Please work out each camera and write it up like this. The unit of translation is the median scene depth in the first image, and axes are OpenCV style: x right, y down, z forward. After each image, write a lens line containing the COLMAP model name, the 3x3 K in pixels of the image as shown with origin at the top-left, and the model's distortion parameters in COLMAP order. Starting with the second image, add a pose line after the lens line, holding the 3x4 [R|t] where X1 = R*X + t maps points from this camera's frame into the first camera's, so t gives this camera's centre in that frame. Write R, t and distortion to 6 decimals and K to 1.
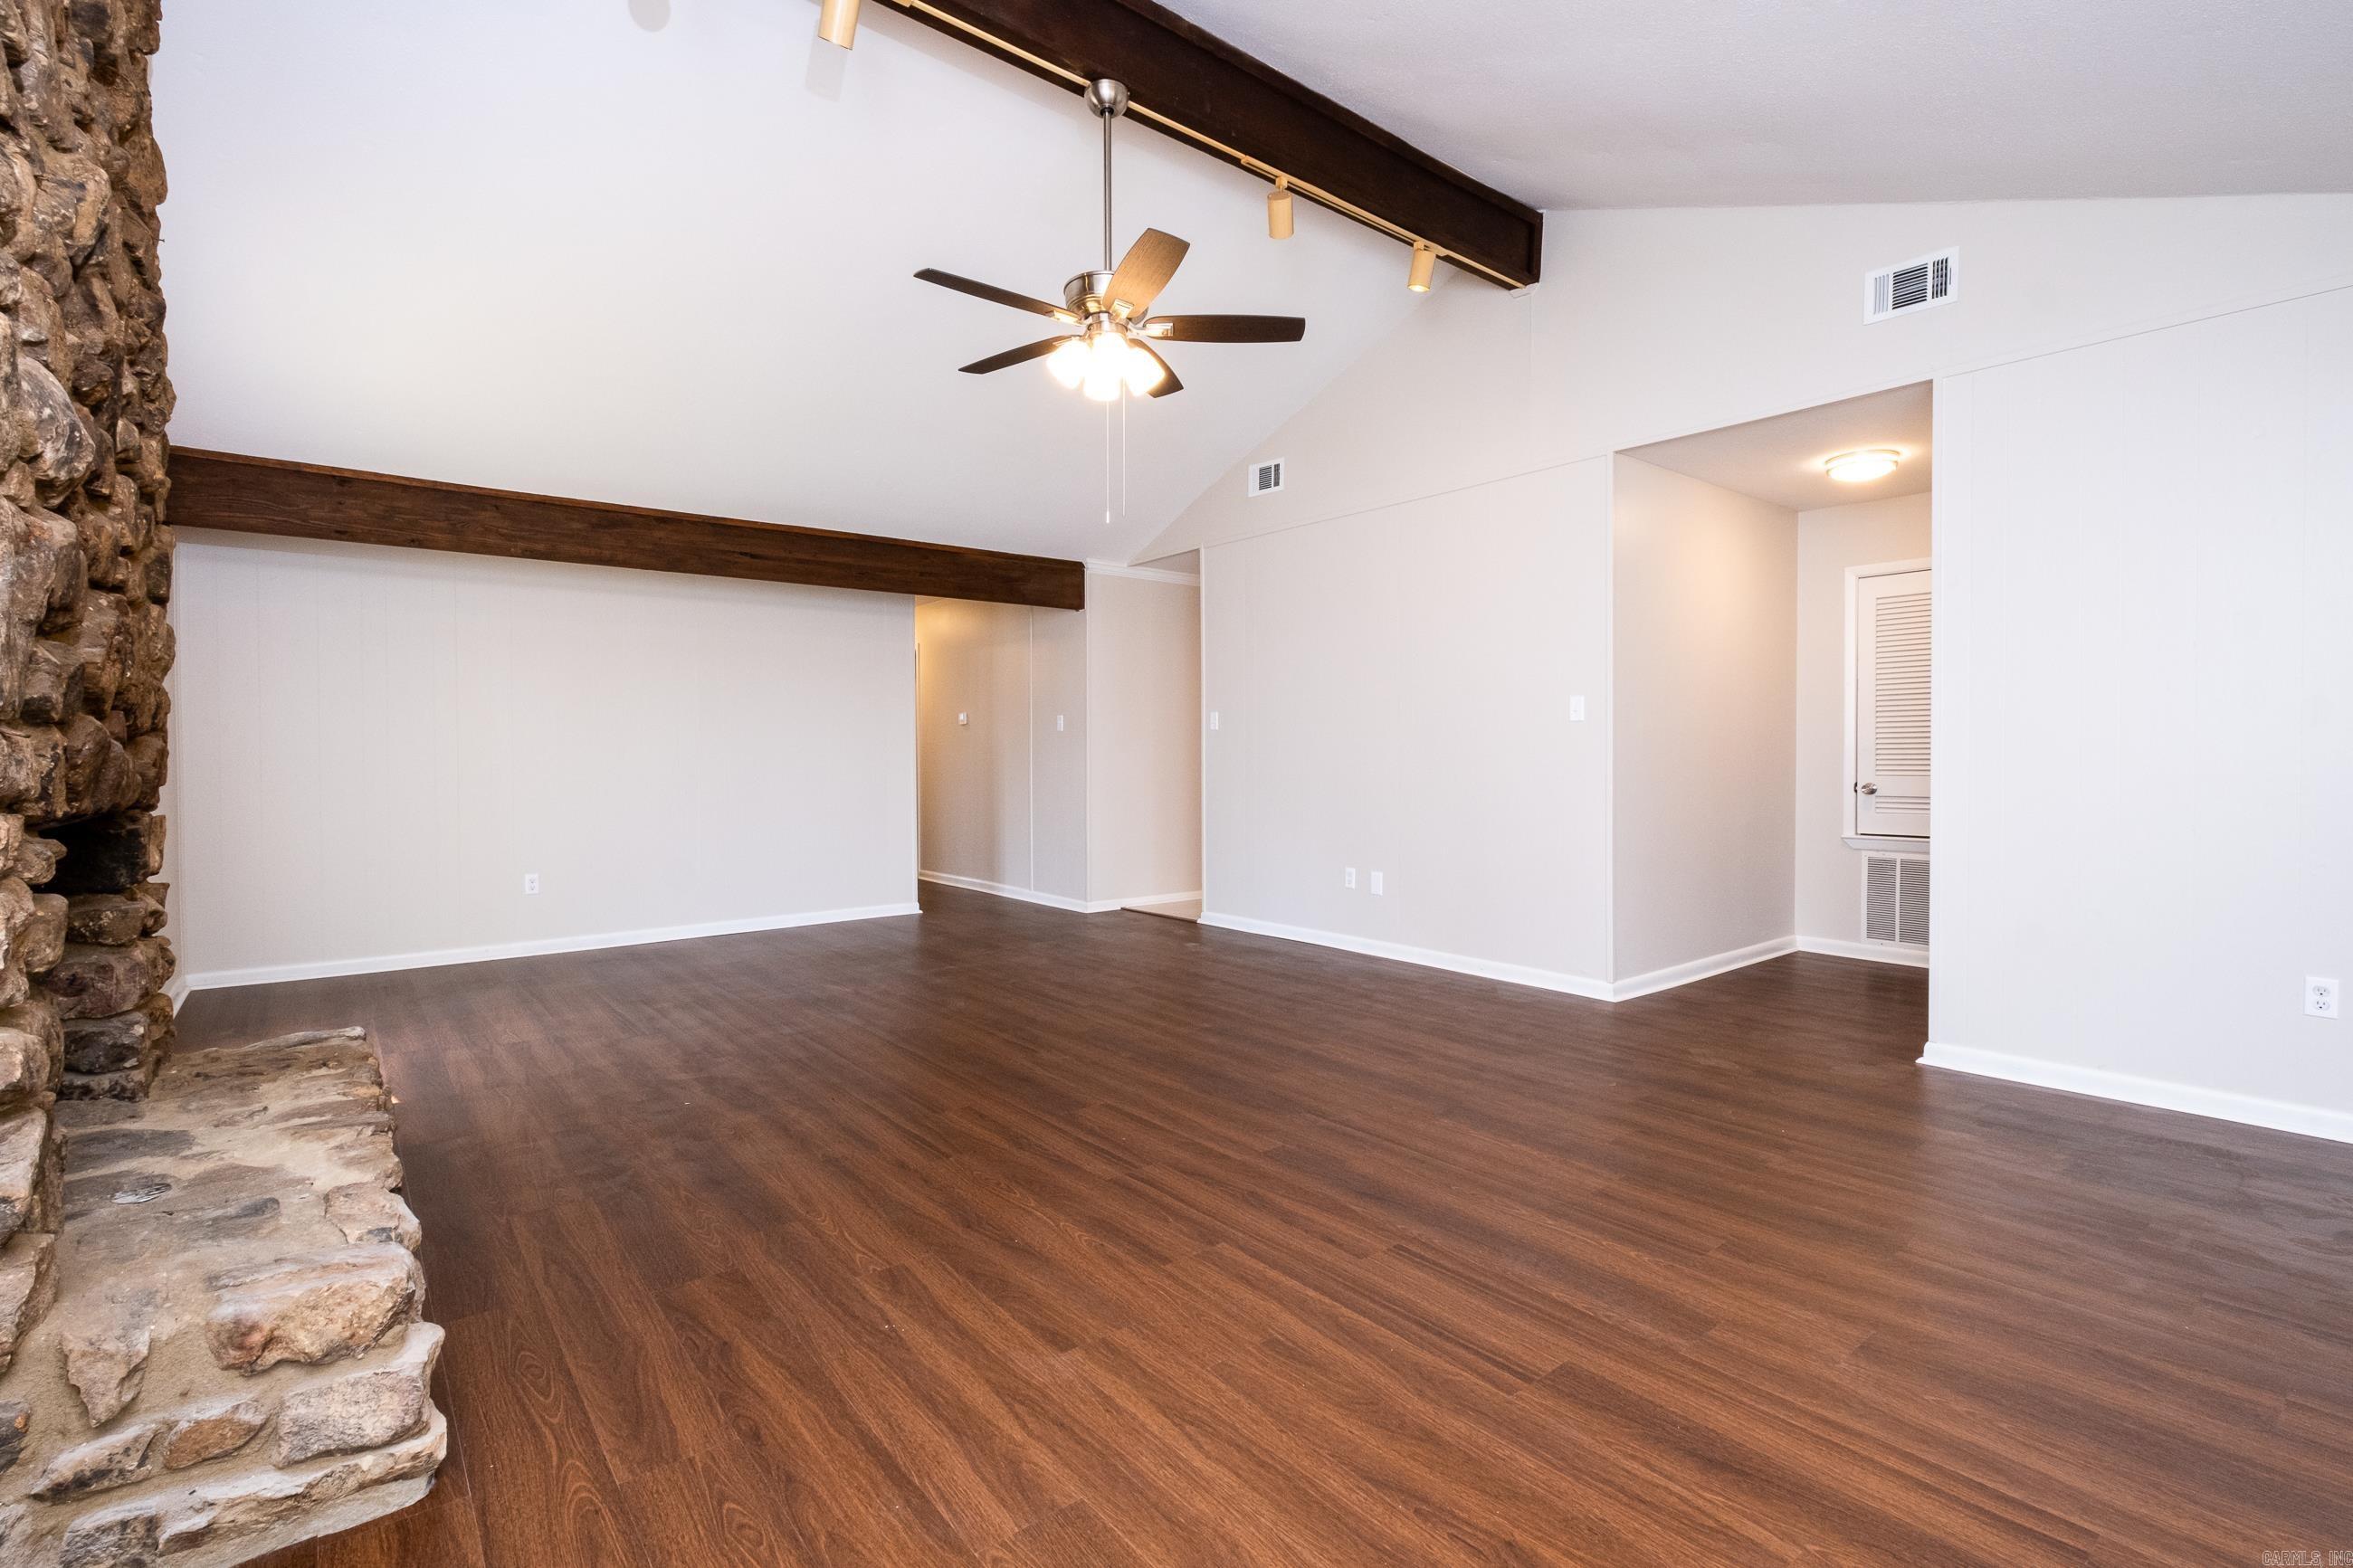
lens RADIAL K [[1068.0, 0, 1189.8], [0, 1068.0, 758.0], [0, 0, 1]] dist [-0.005387, -0.000738]
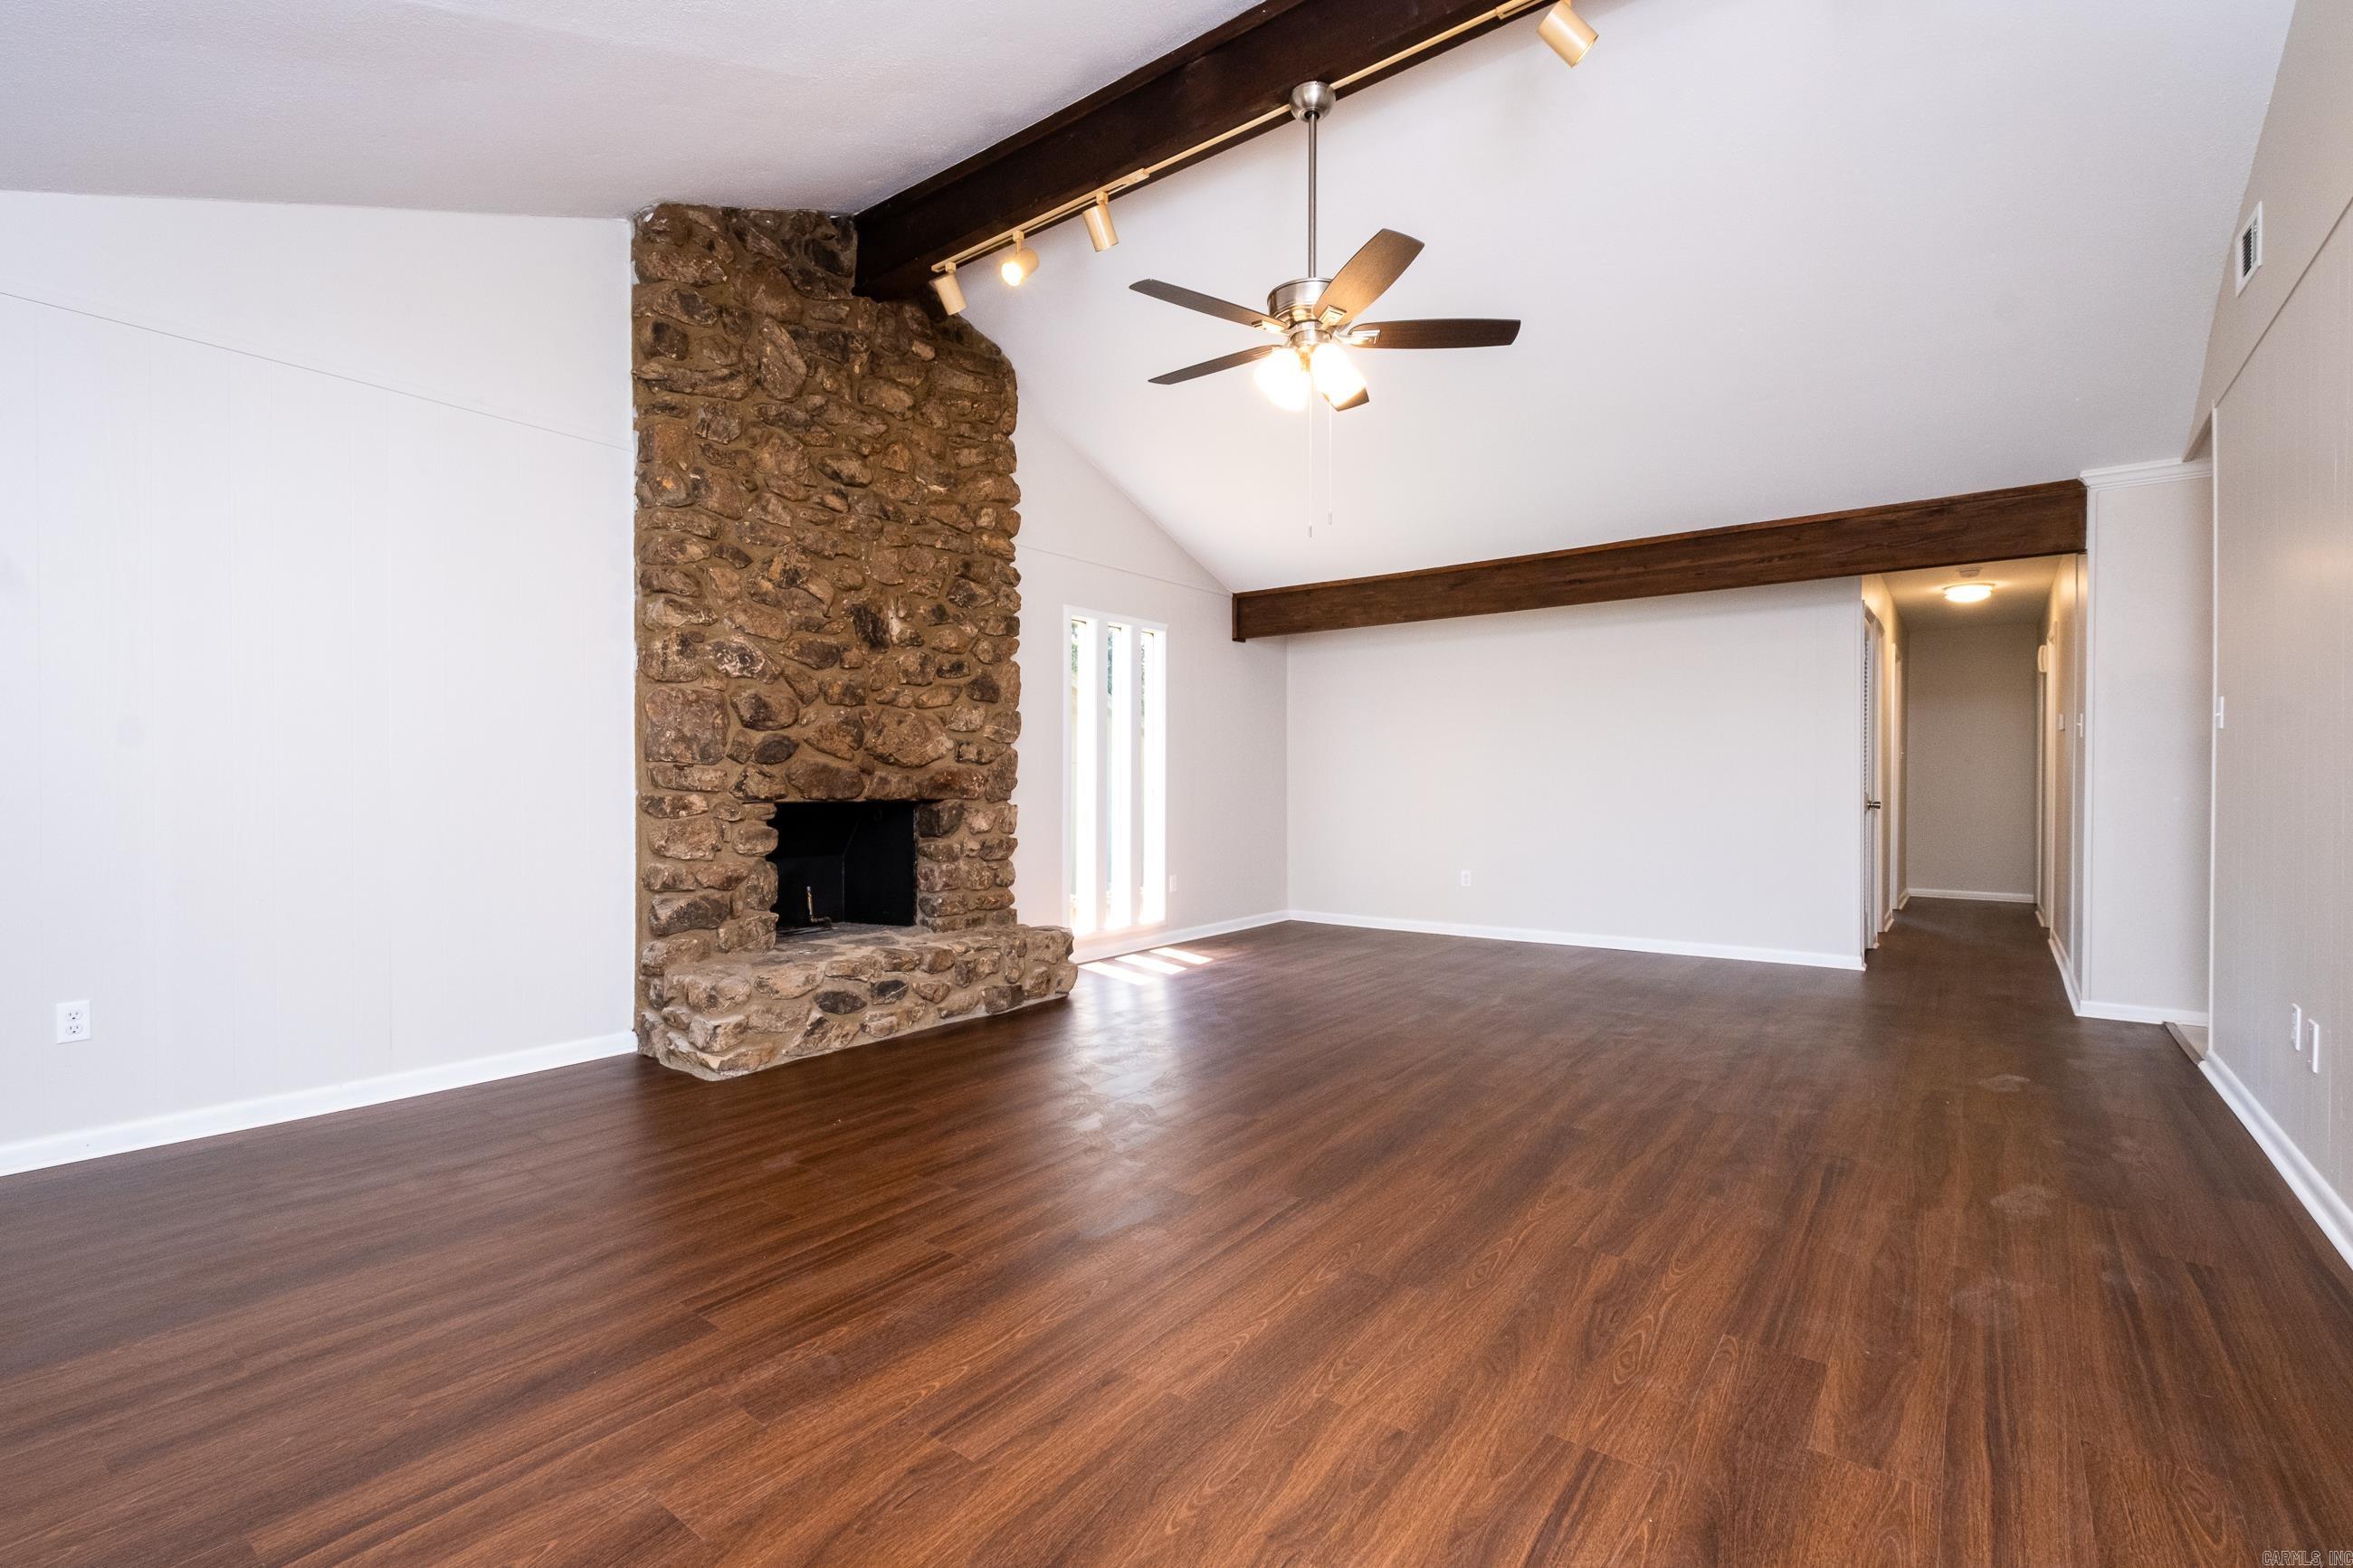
lens RADIAL K [[1068.0, 0, 1176.1], [0, 1068.0, 774.5], [0, 0, 1]] dist [-0.005387, -0.000738]
pose [[0.217516, -0.002414, -0.976054, 0.858831], [-0.002983, 0.999991, -0.003138, 0.000435], [0.976052, 0.003594, 0.217507, 0.678911]]
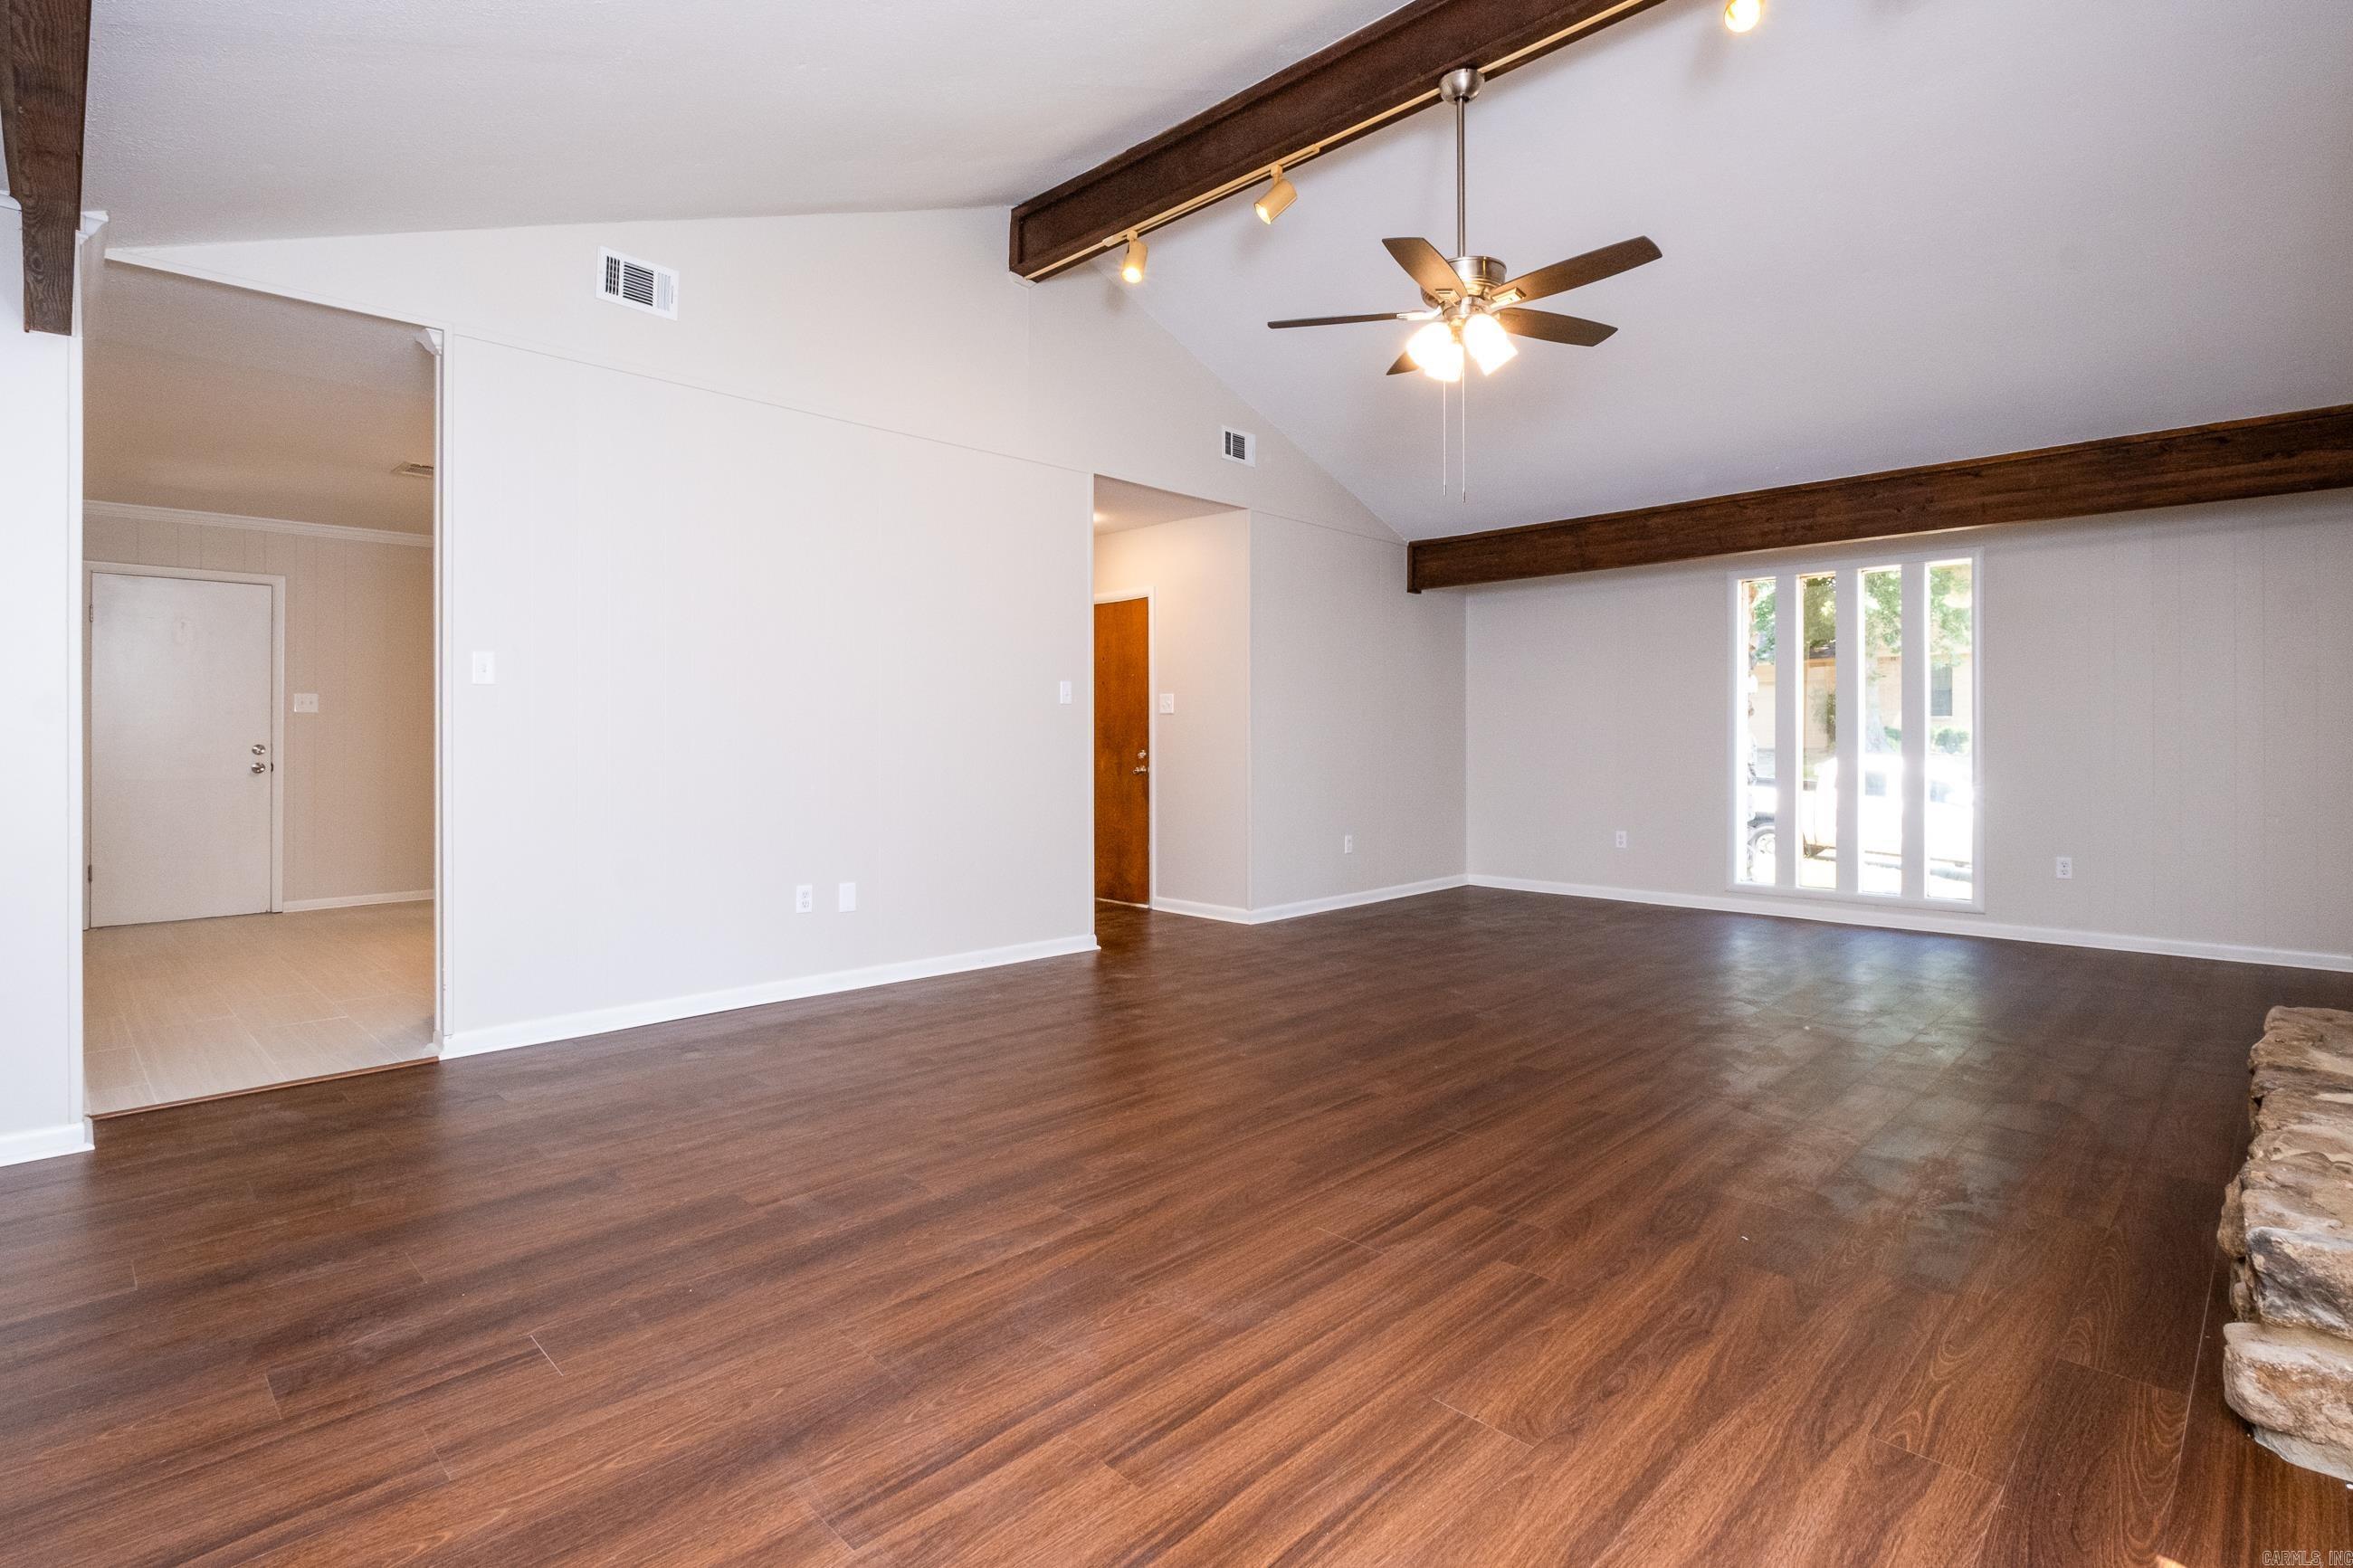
lens RADIAL K [[1117.4, 0, 1167.4], [0, 1117.4, 719.5], [0, 0, 1]] dist [-0.008441, 0.000590]
pose [[-0.076615, 0.022628, 0.996804, -1.124996], [0.006762, 0.999731, -0.022175, 0.004653], [-0.997038, 0.005042, -0.076747, 1.374782]]
